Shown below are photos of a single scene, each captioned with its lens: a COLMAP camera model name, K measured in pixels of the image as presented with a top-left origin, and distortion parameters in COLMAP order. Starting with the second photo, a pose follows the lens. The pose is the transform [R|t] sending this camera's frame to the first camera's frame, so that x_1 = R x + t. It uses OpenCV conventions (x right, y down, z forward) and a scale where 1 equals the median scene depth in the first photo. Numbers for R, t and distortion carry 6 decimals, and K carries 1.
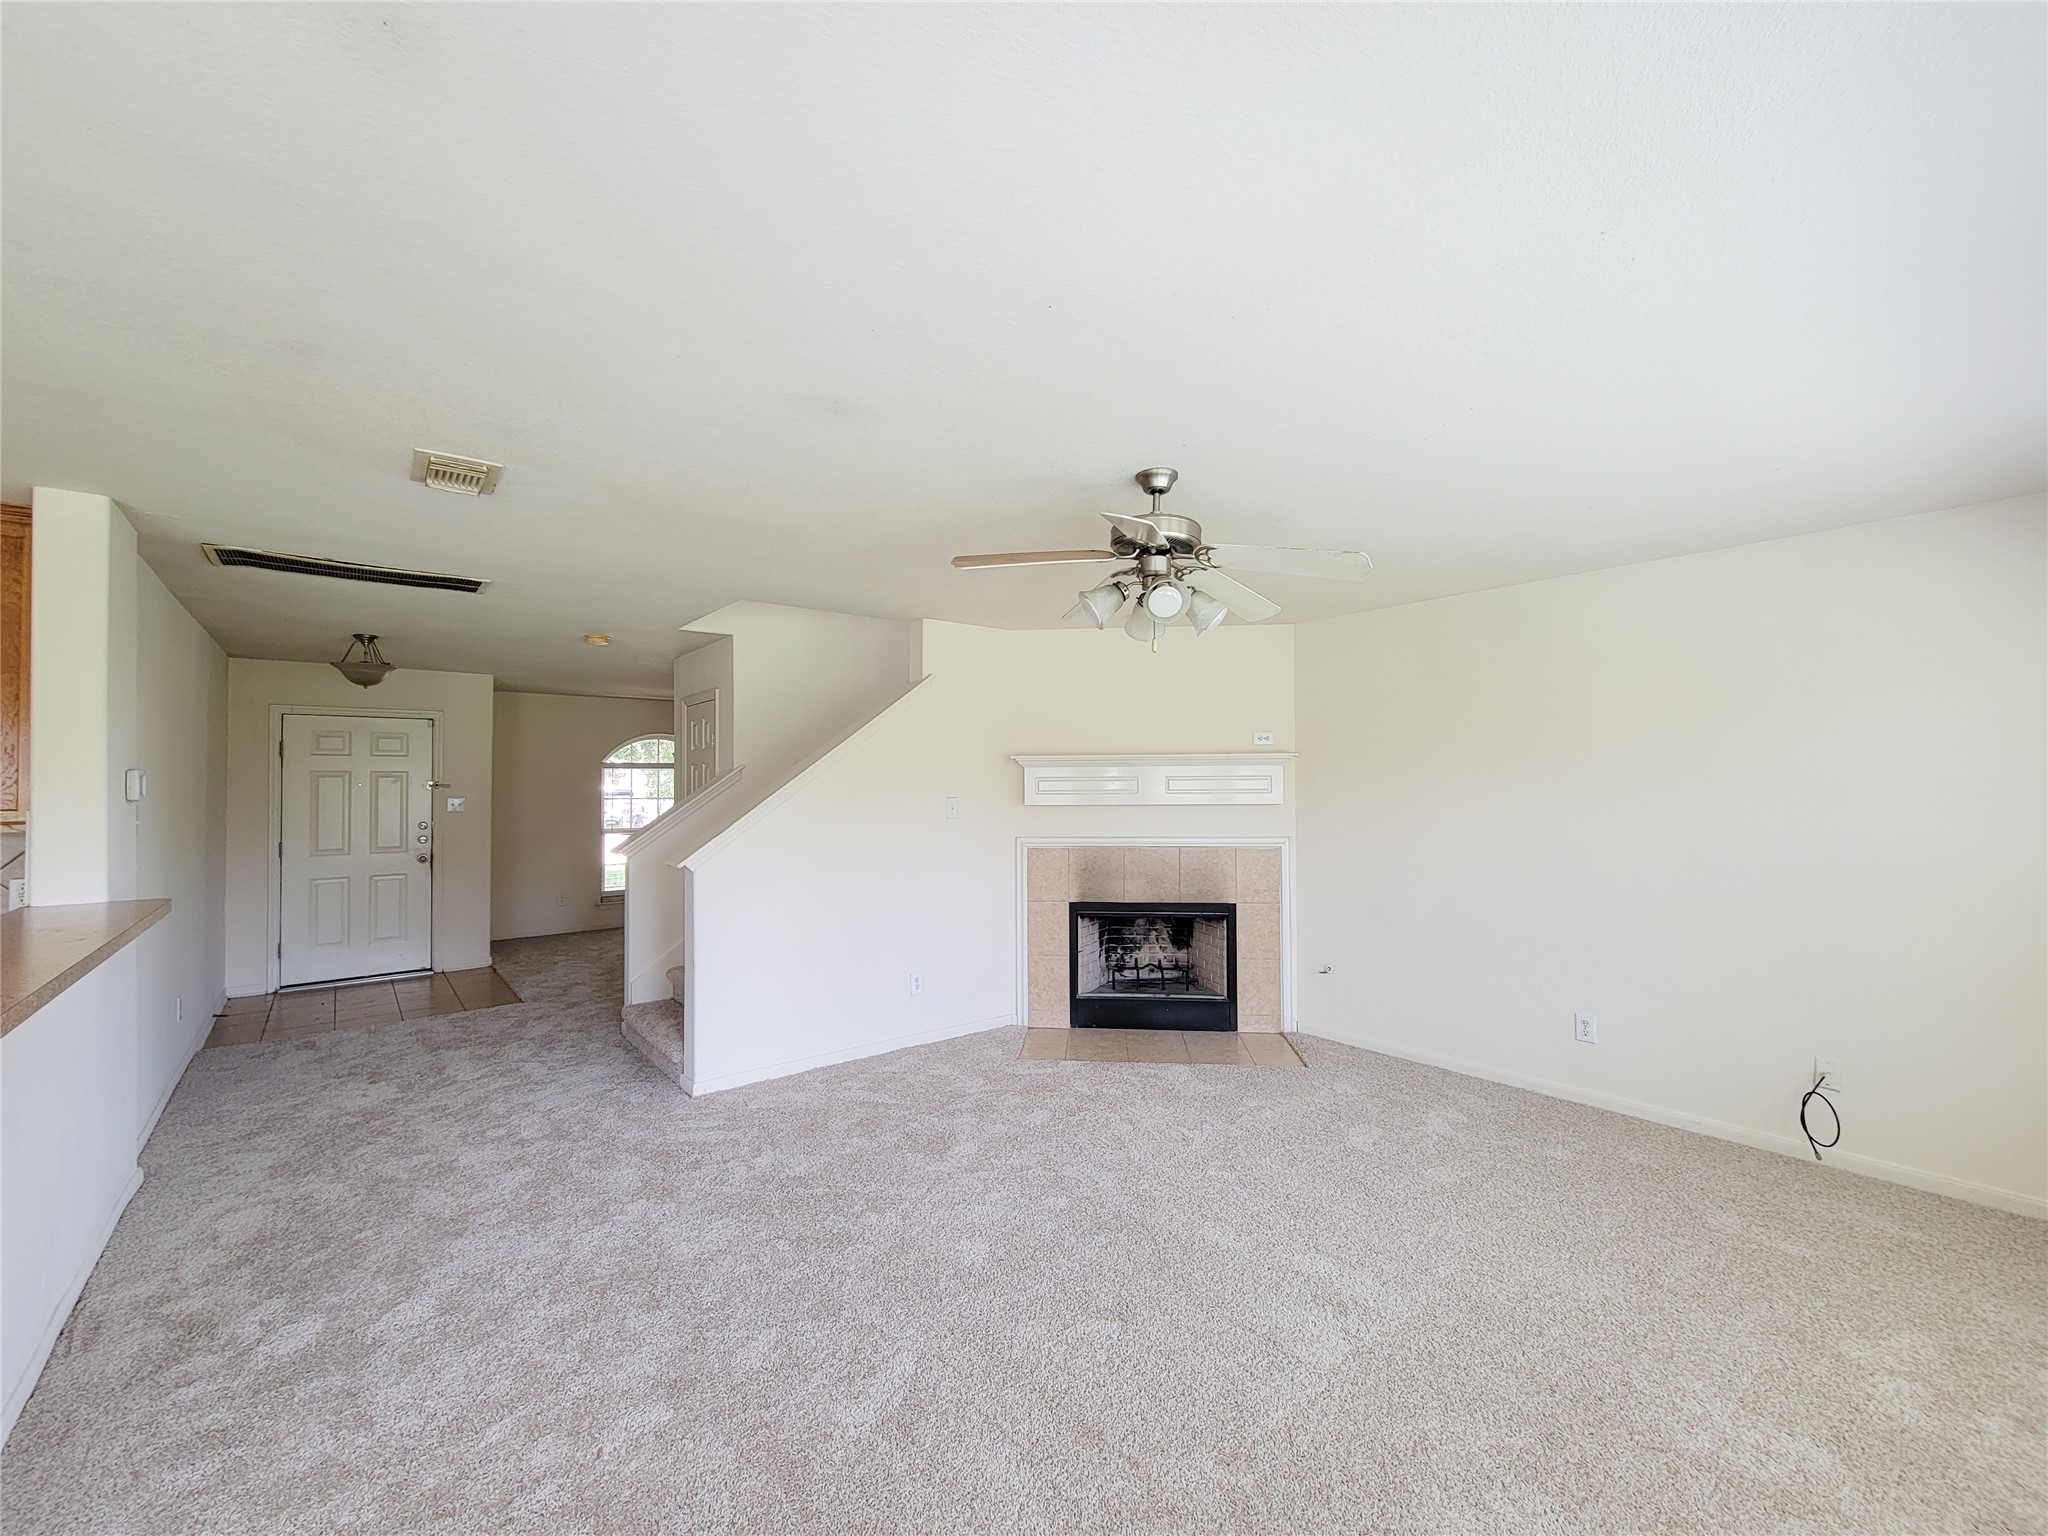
lens RADIAL K [[850.3, 0, 1029.9], [0, 850.3, 771.8], [0, 0, 1]] dist [0.004984, -0.002895]
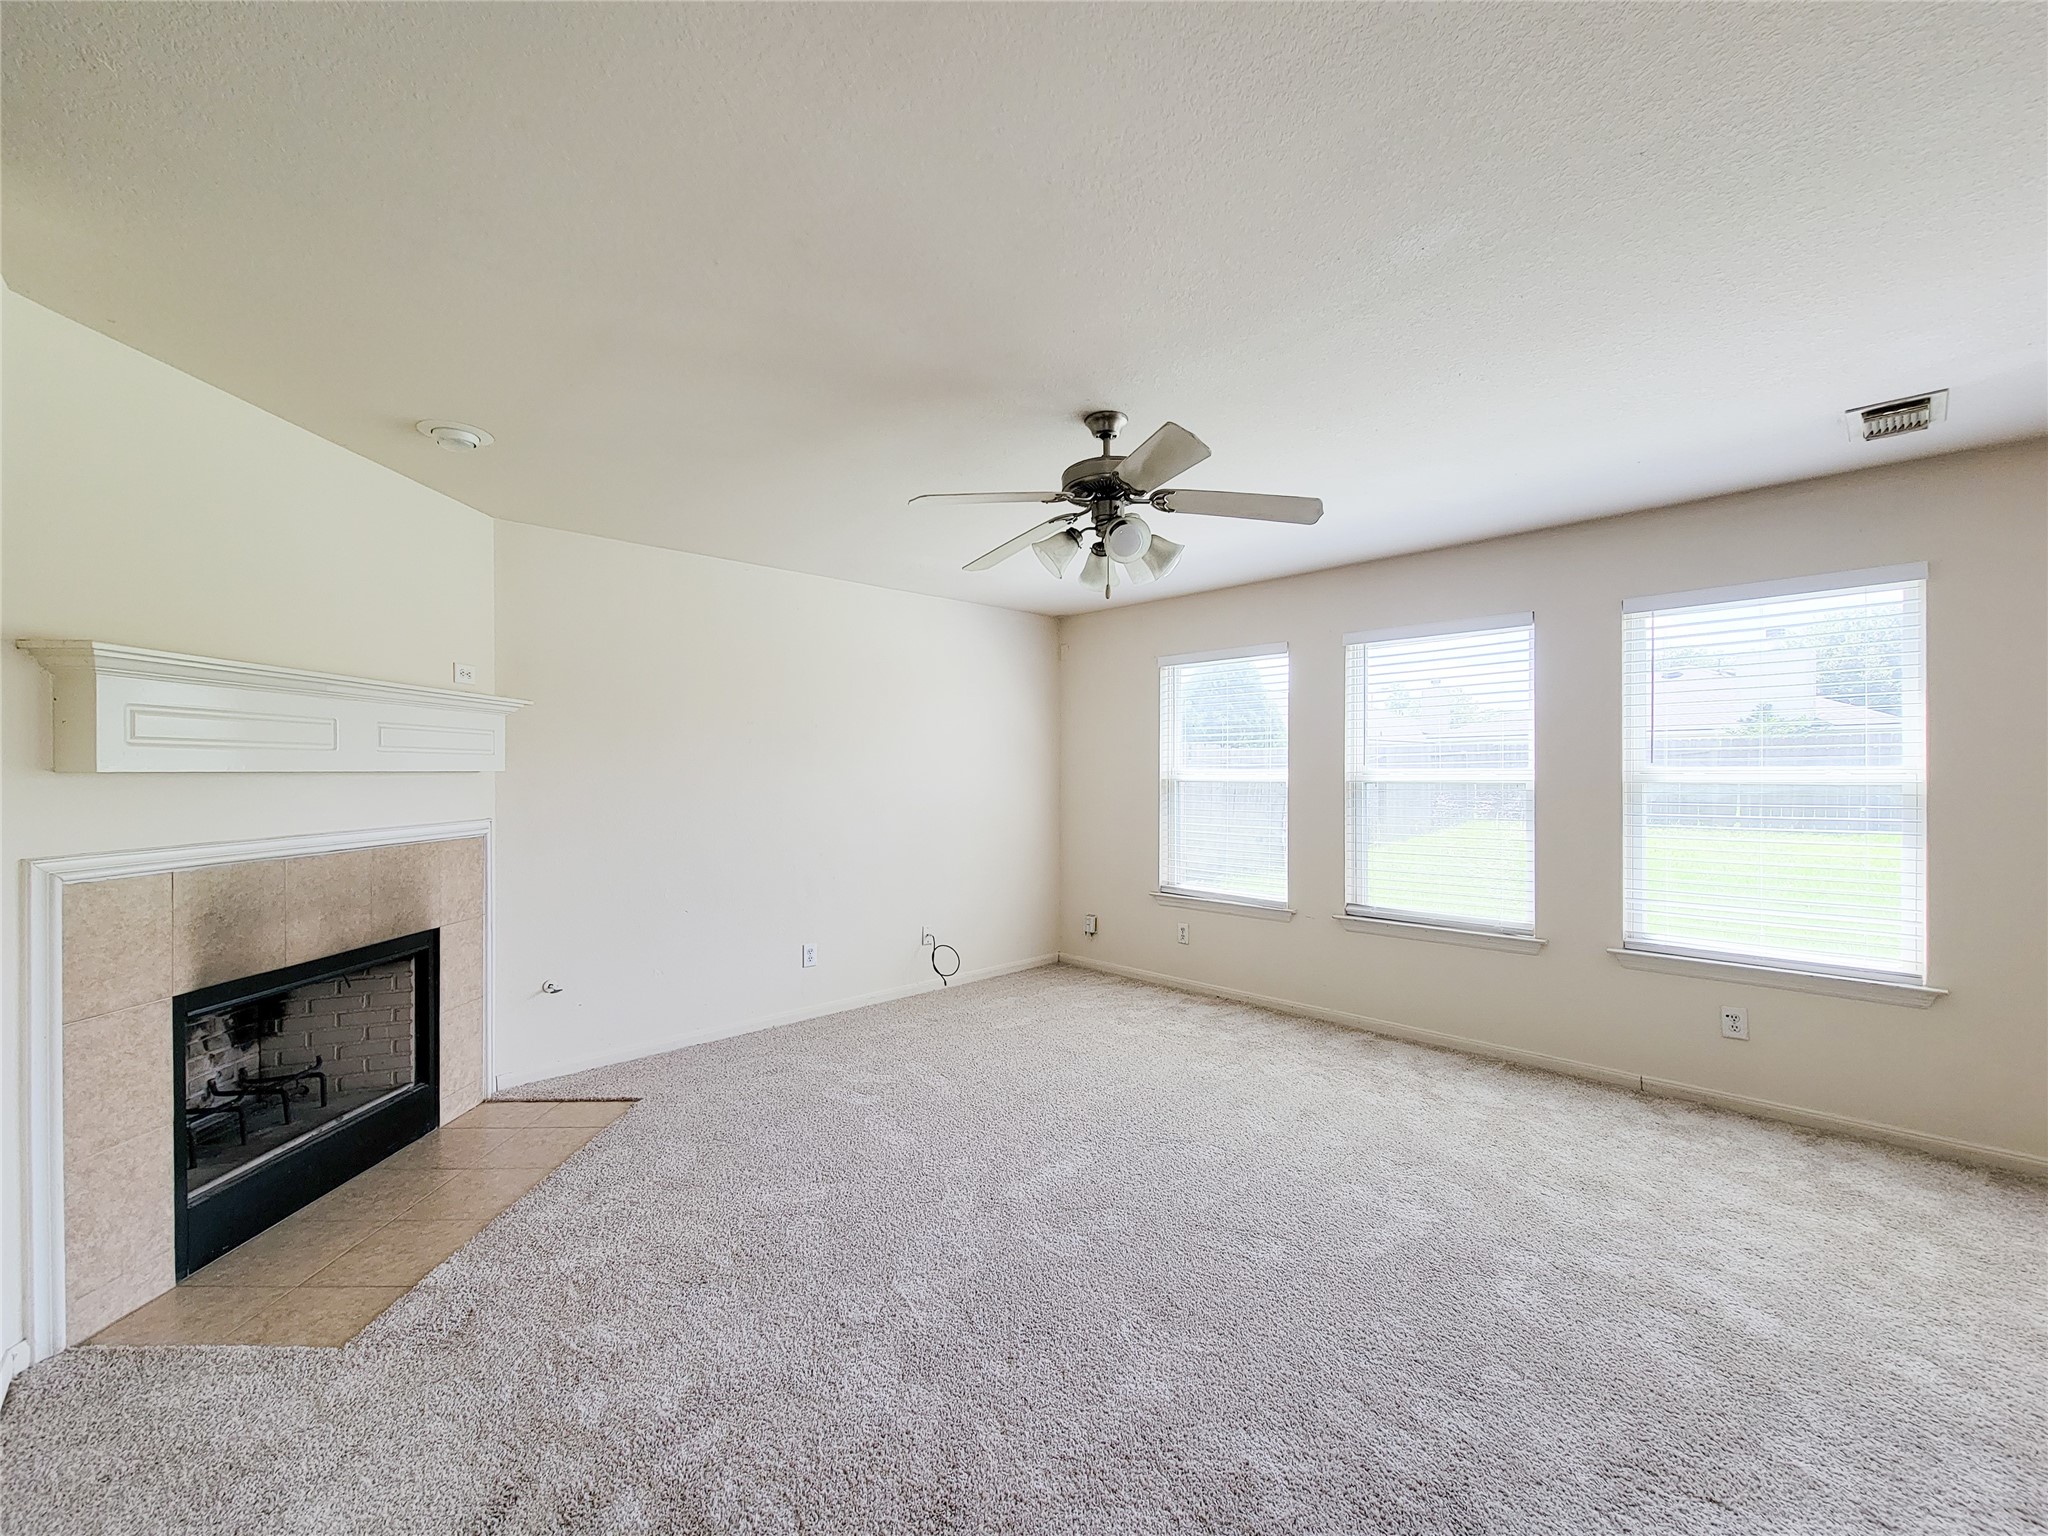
lens RADIAL K [[850.3, 0, 1022.8], [0, 850.3, 770.0], [0, 0, 1]] dist [0.004984, -0.002895]
pose [[-0.086514, 0.008731, 0.996212, -0.426048], [-0.014532, 0.999844, -0.010025, 0.035683], [-0.996145, -0.015344, -0.086373, 0.606627]]
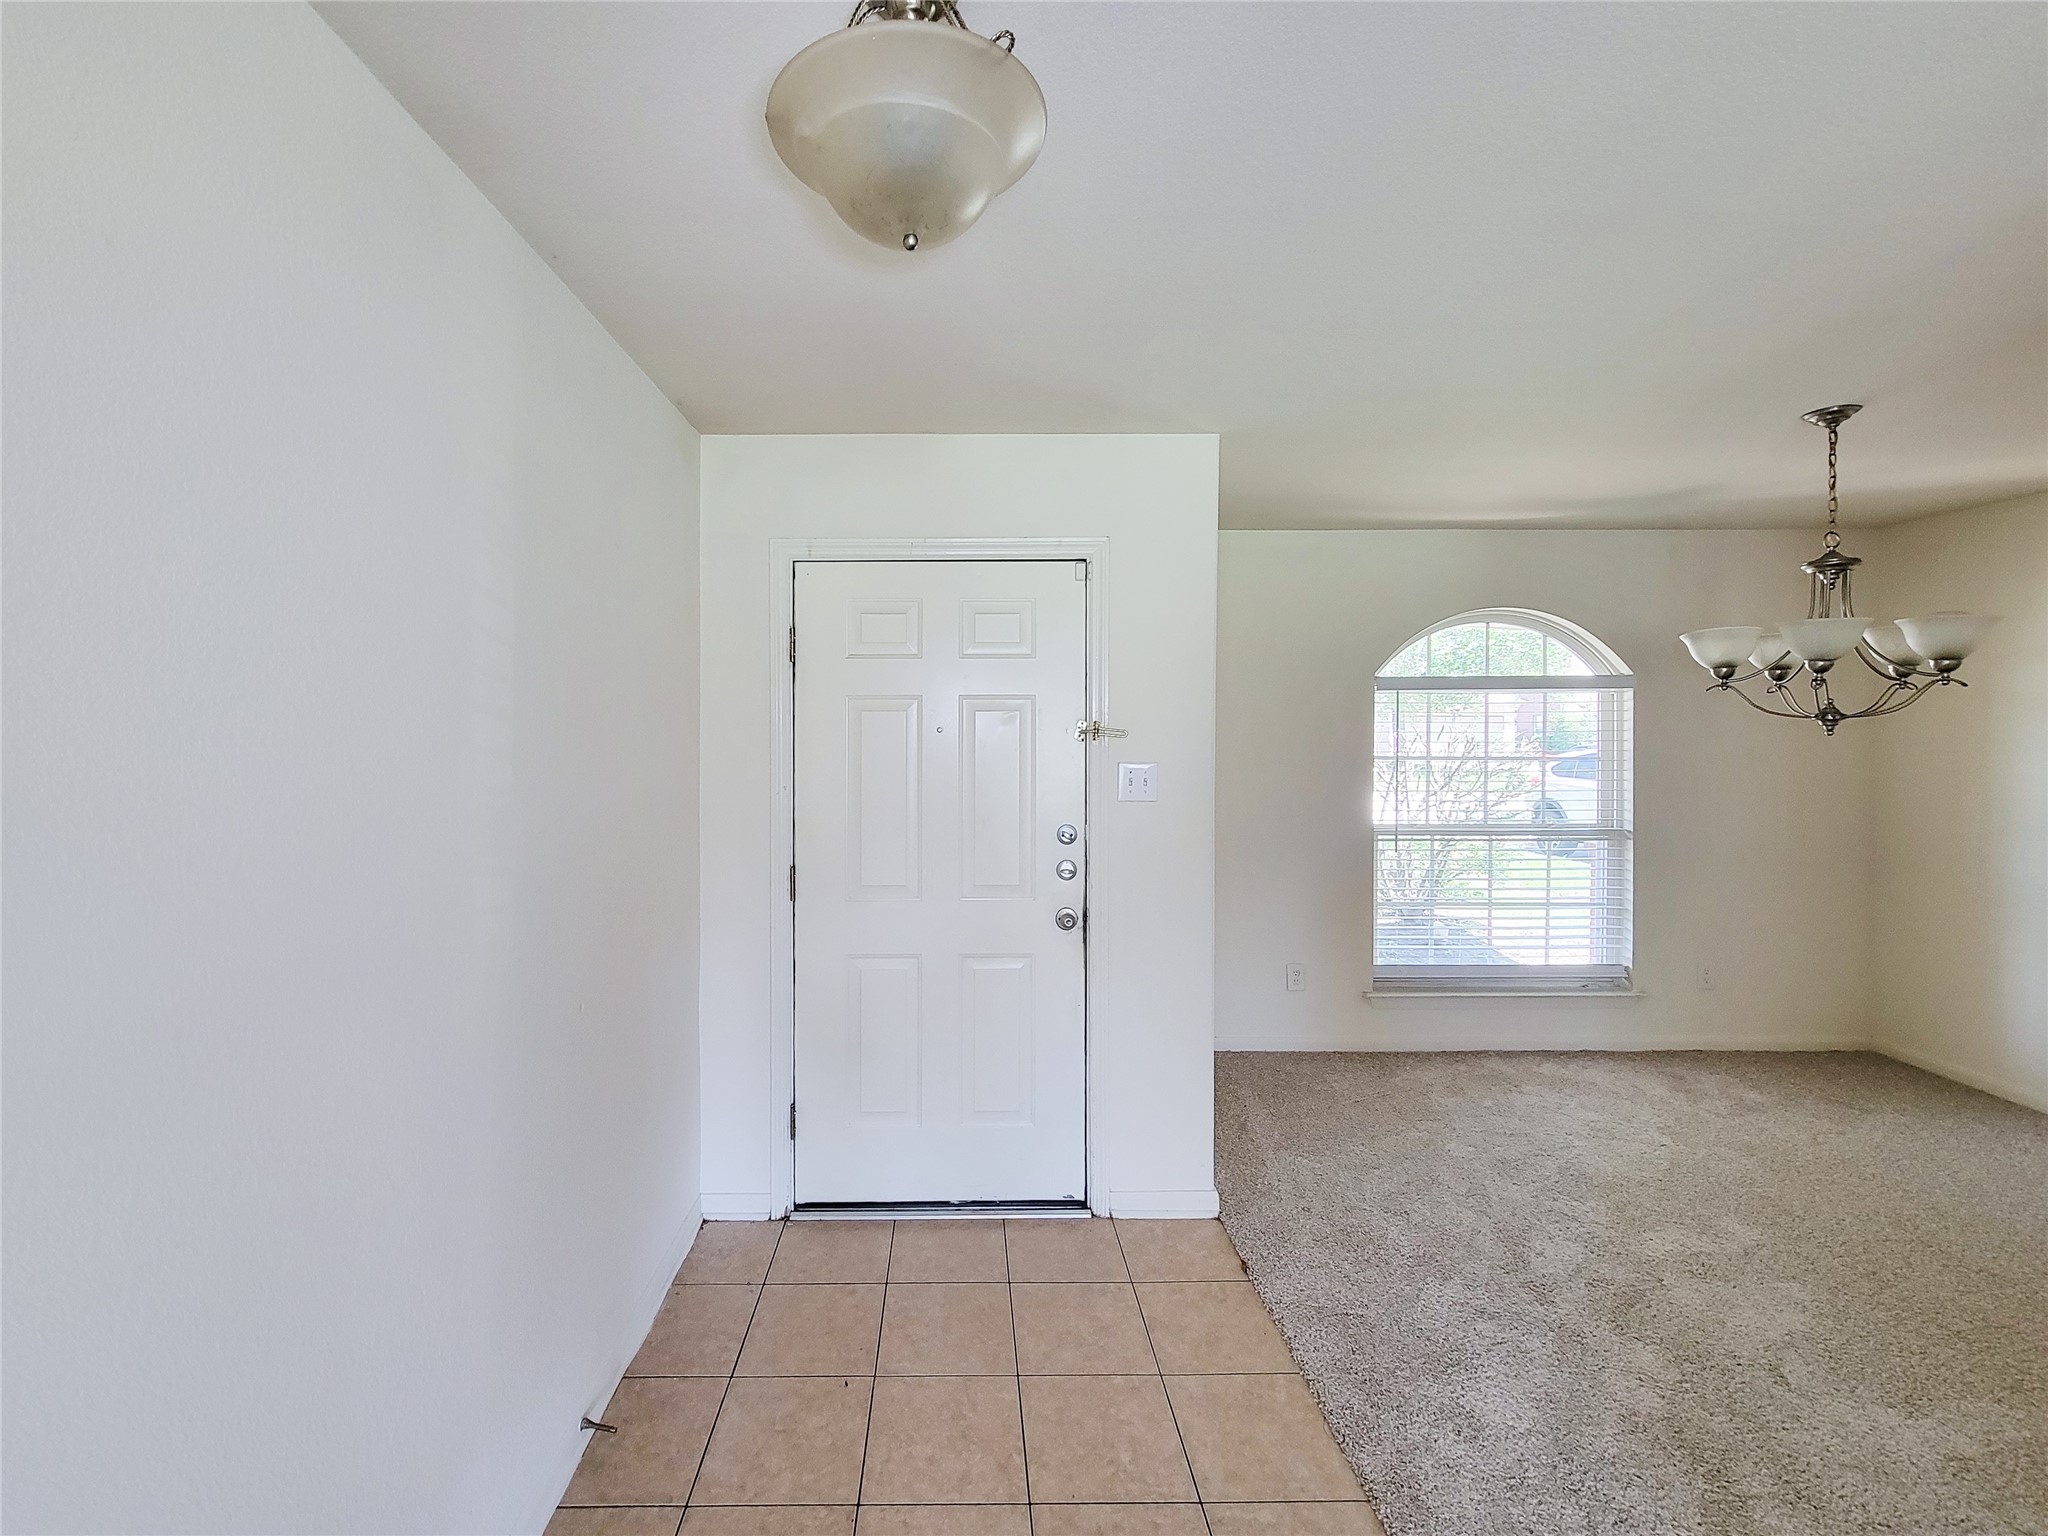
lens RADIAL K [[850.3, 0, 954.8], [0, 850.3, 735.1], [0, 0, 1]] dist [0.004984, -0.002895]
pose [[0.765339, 0.012361, -0.643508, -0.671406], [0.007506, 0.999576, 0.028127, 0.008265], [0.643583, -0.026357, 0.764922, 0.897167]]
